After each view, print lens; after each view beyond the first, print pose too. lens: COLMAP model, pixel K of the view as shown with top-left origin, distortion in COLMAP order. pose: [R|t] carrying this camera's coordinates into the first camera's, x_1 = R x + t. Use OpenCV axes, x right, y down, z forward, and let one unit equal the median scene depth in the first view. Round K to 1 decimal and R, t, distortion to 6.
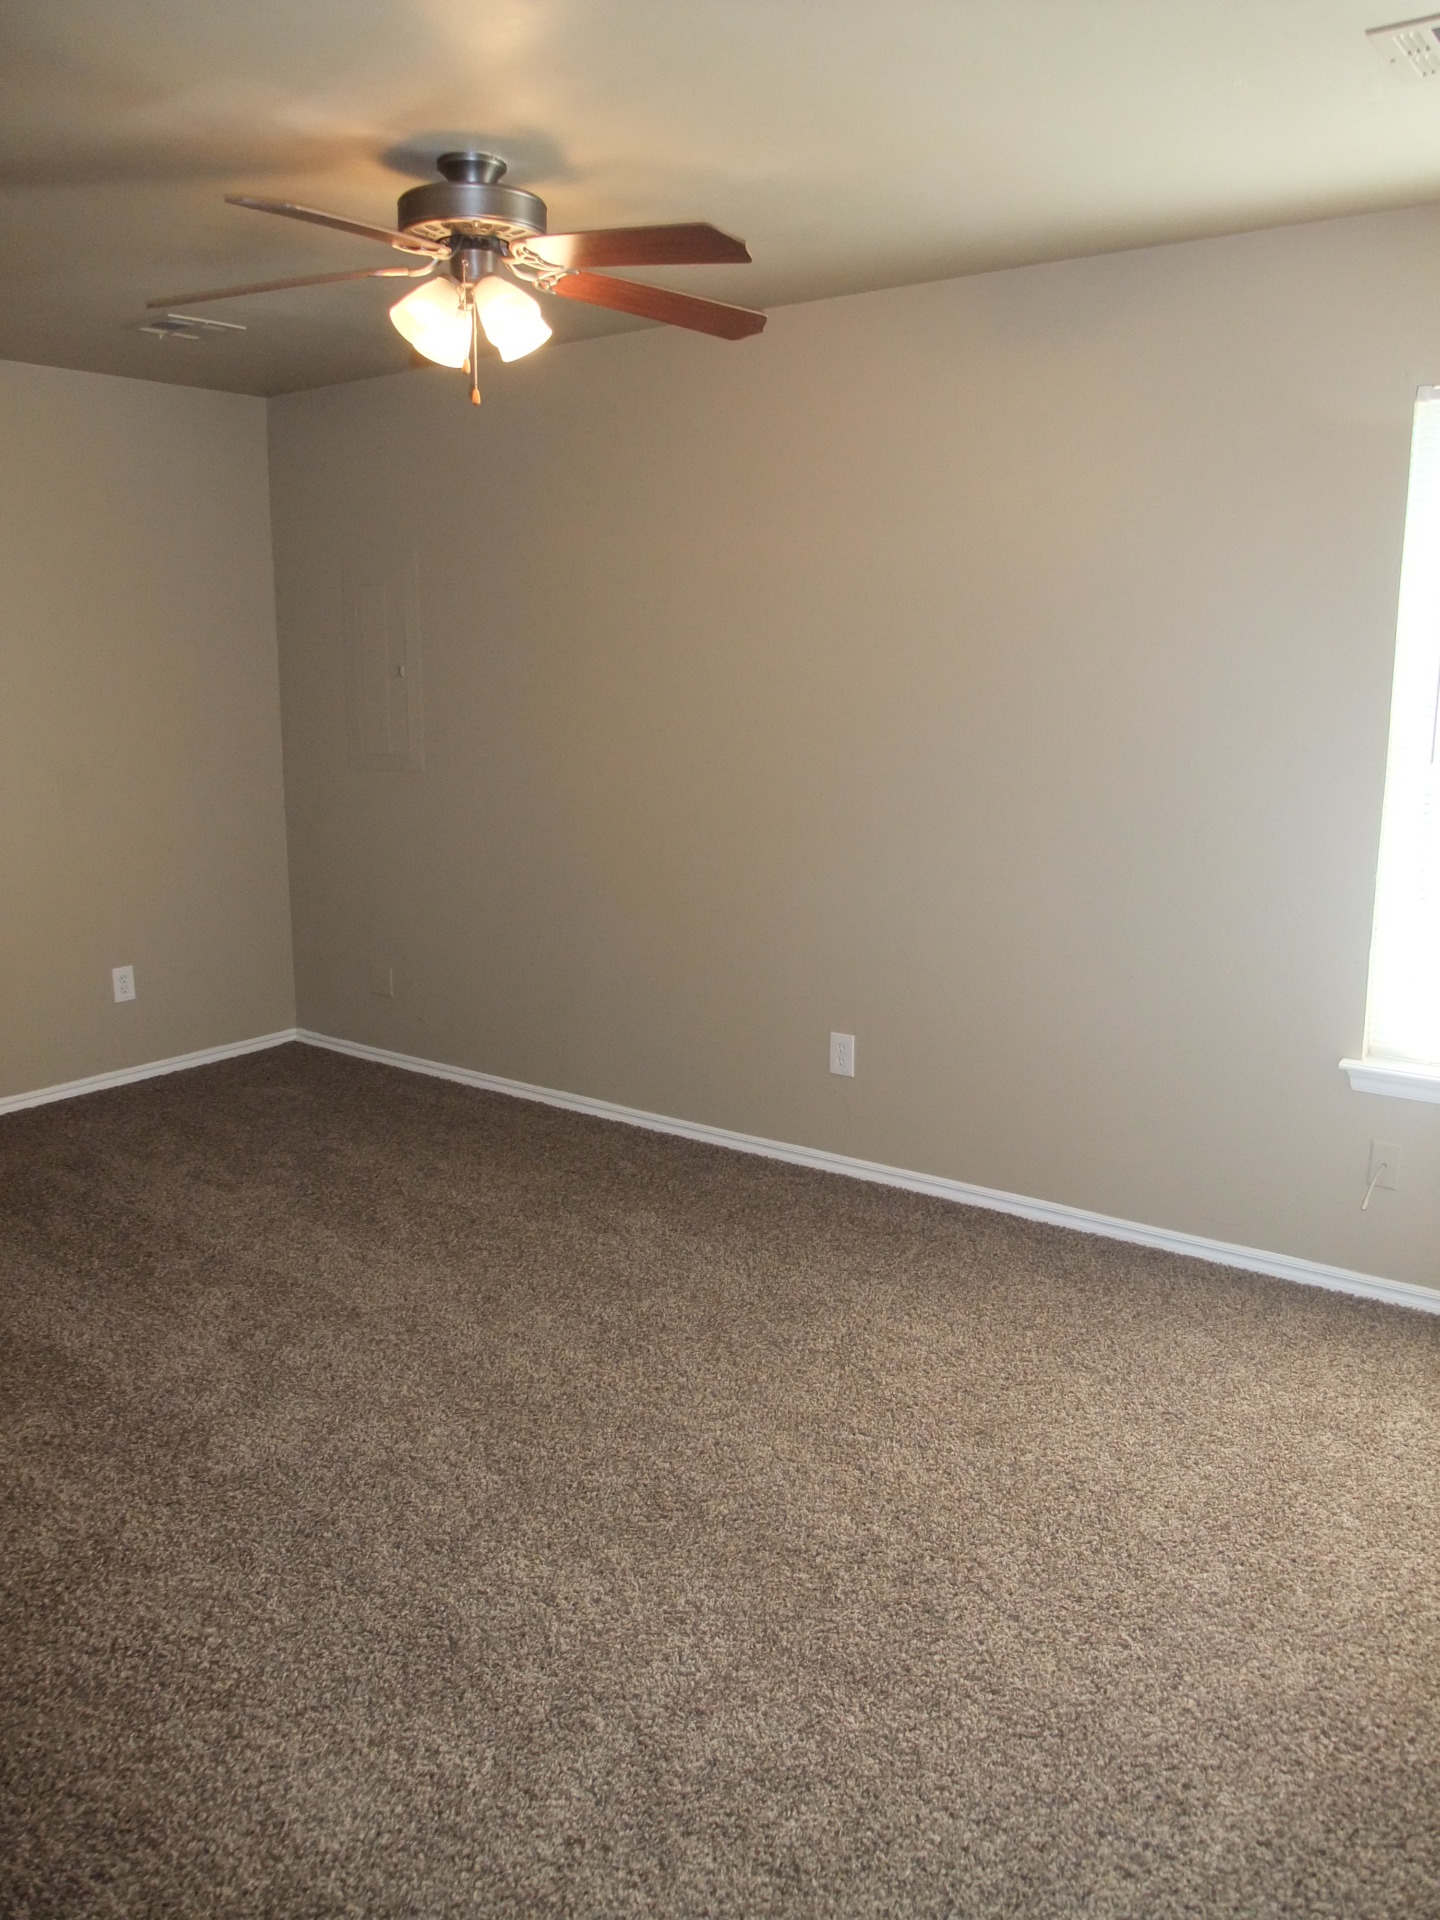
lens RADIAL K [[1495.9, 0, 710.2], [0, 1495.9, 942.6], [0, 0, 1]] dist [-0.082524, 0.063262]
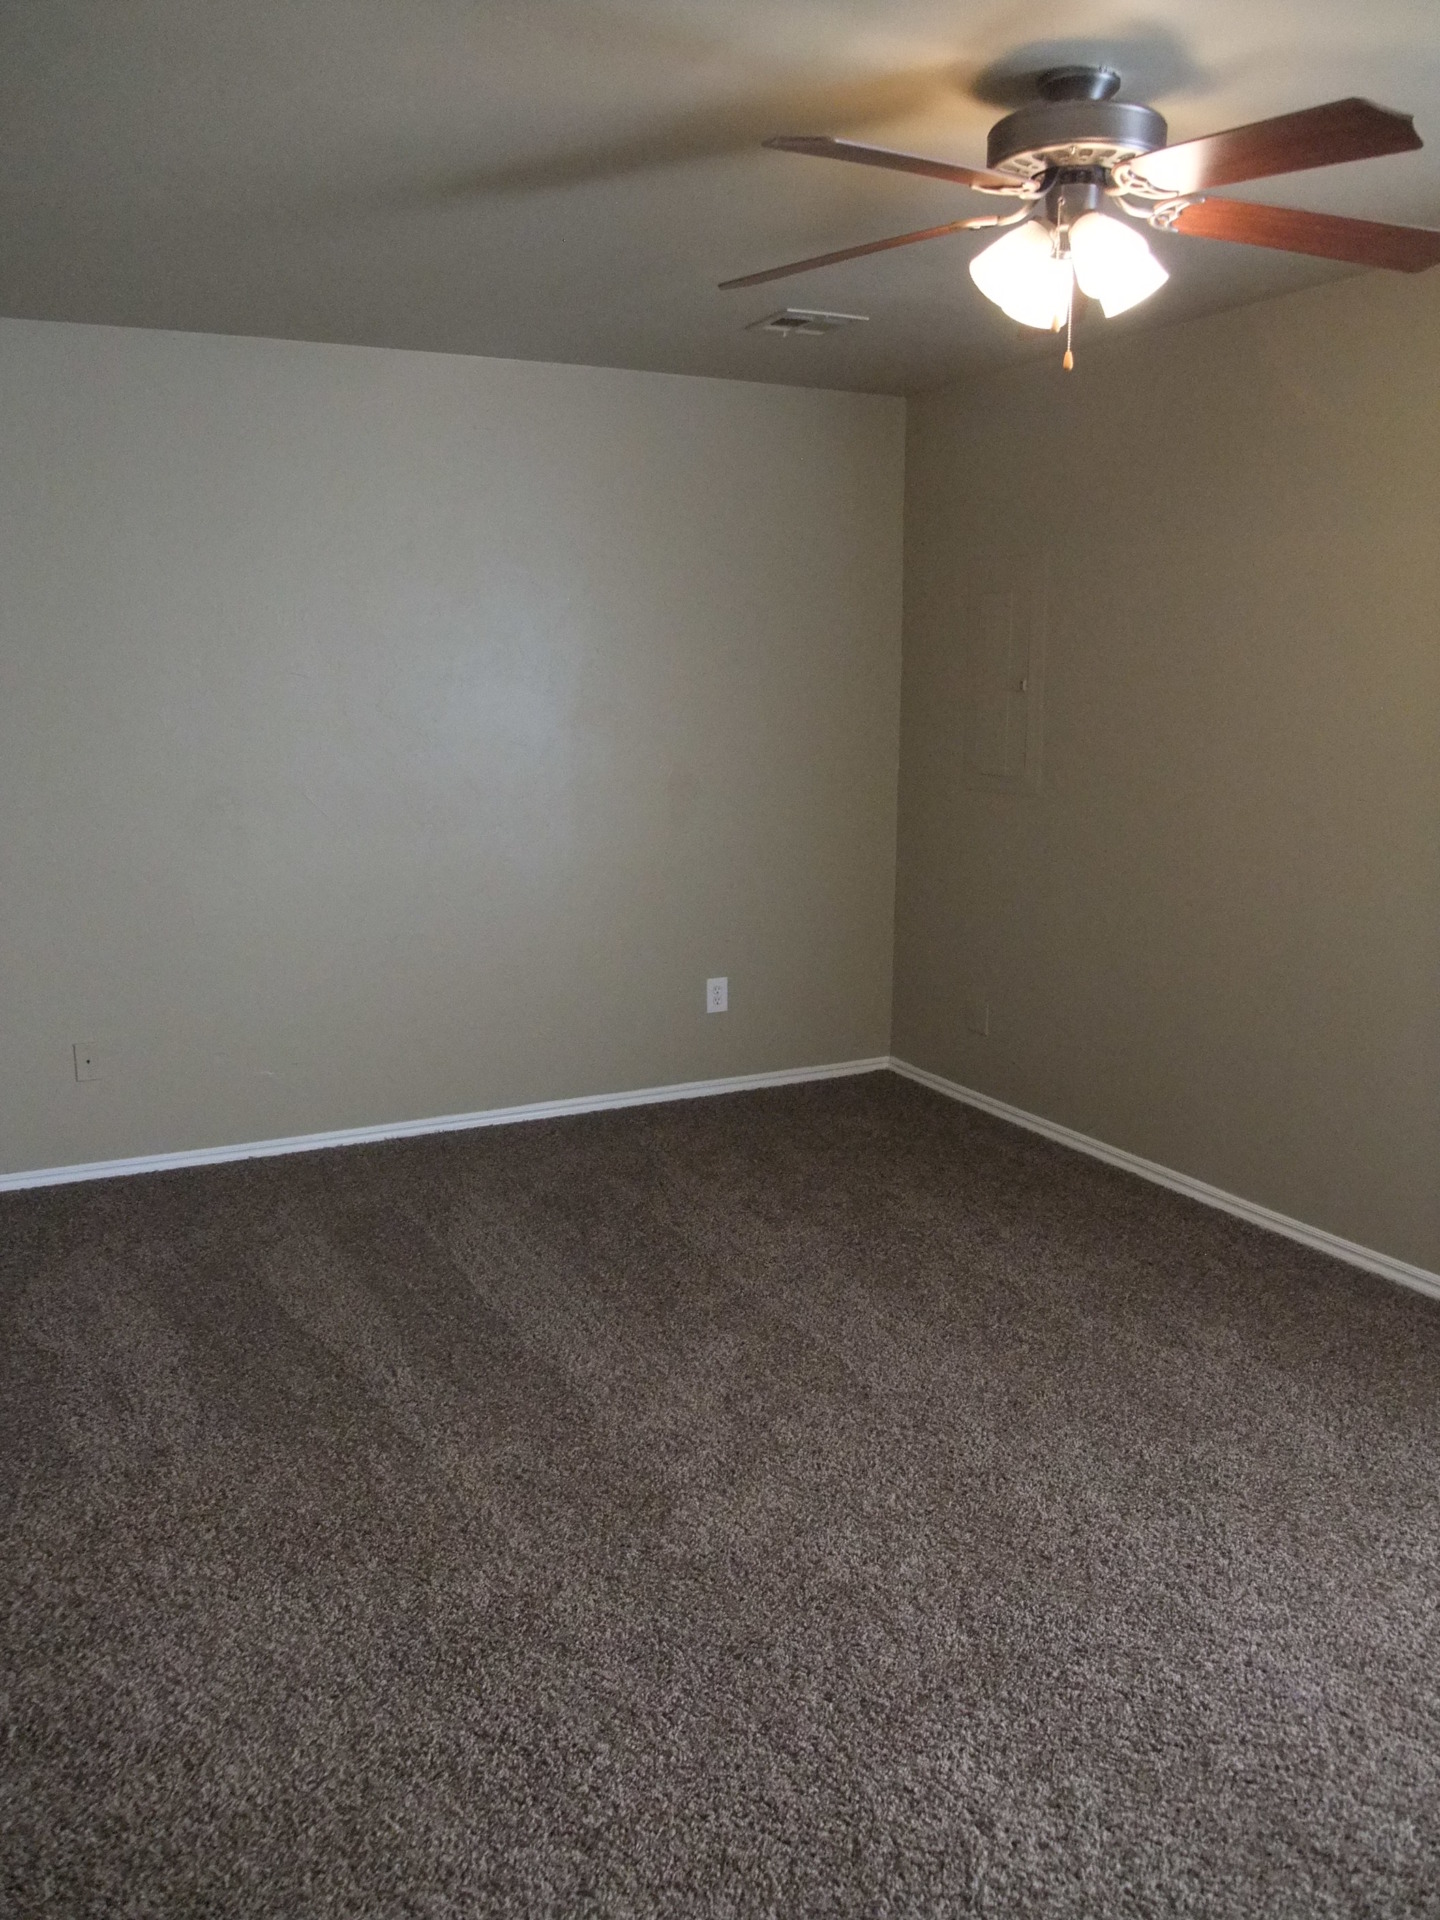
lens RADIAL K [[1495.9, 0, 708.2], [0, 1495.9, 951.2], [0, 0, 1]] dist [-0.082524, 0.063262]
pose [[0.898605, 0.083367, -0.430765, 0.049707], [-0.085722, 0.996221, 0.013979, -0.026445], [0.430303, 0.024364, 0.902356, 0.161913]]
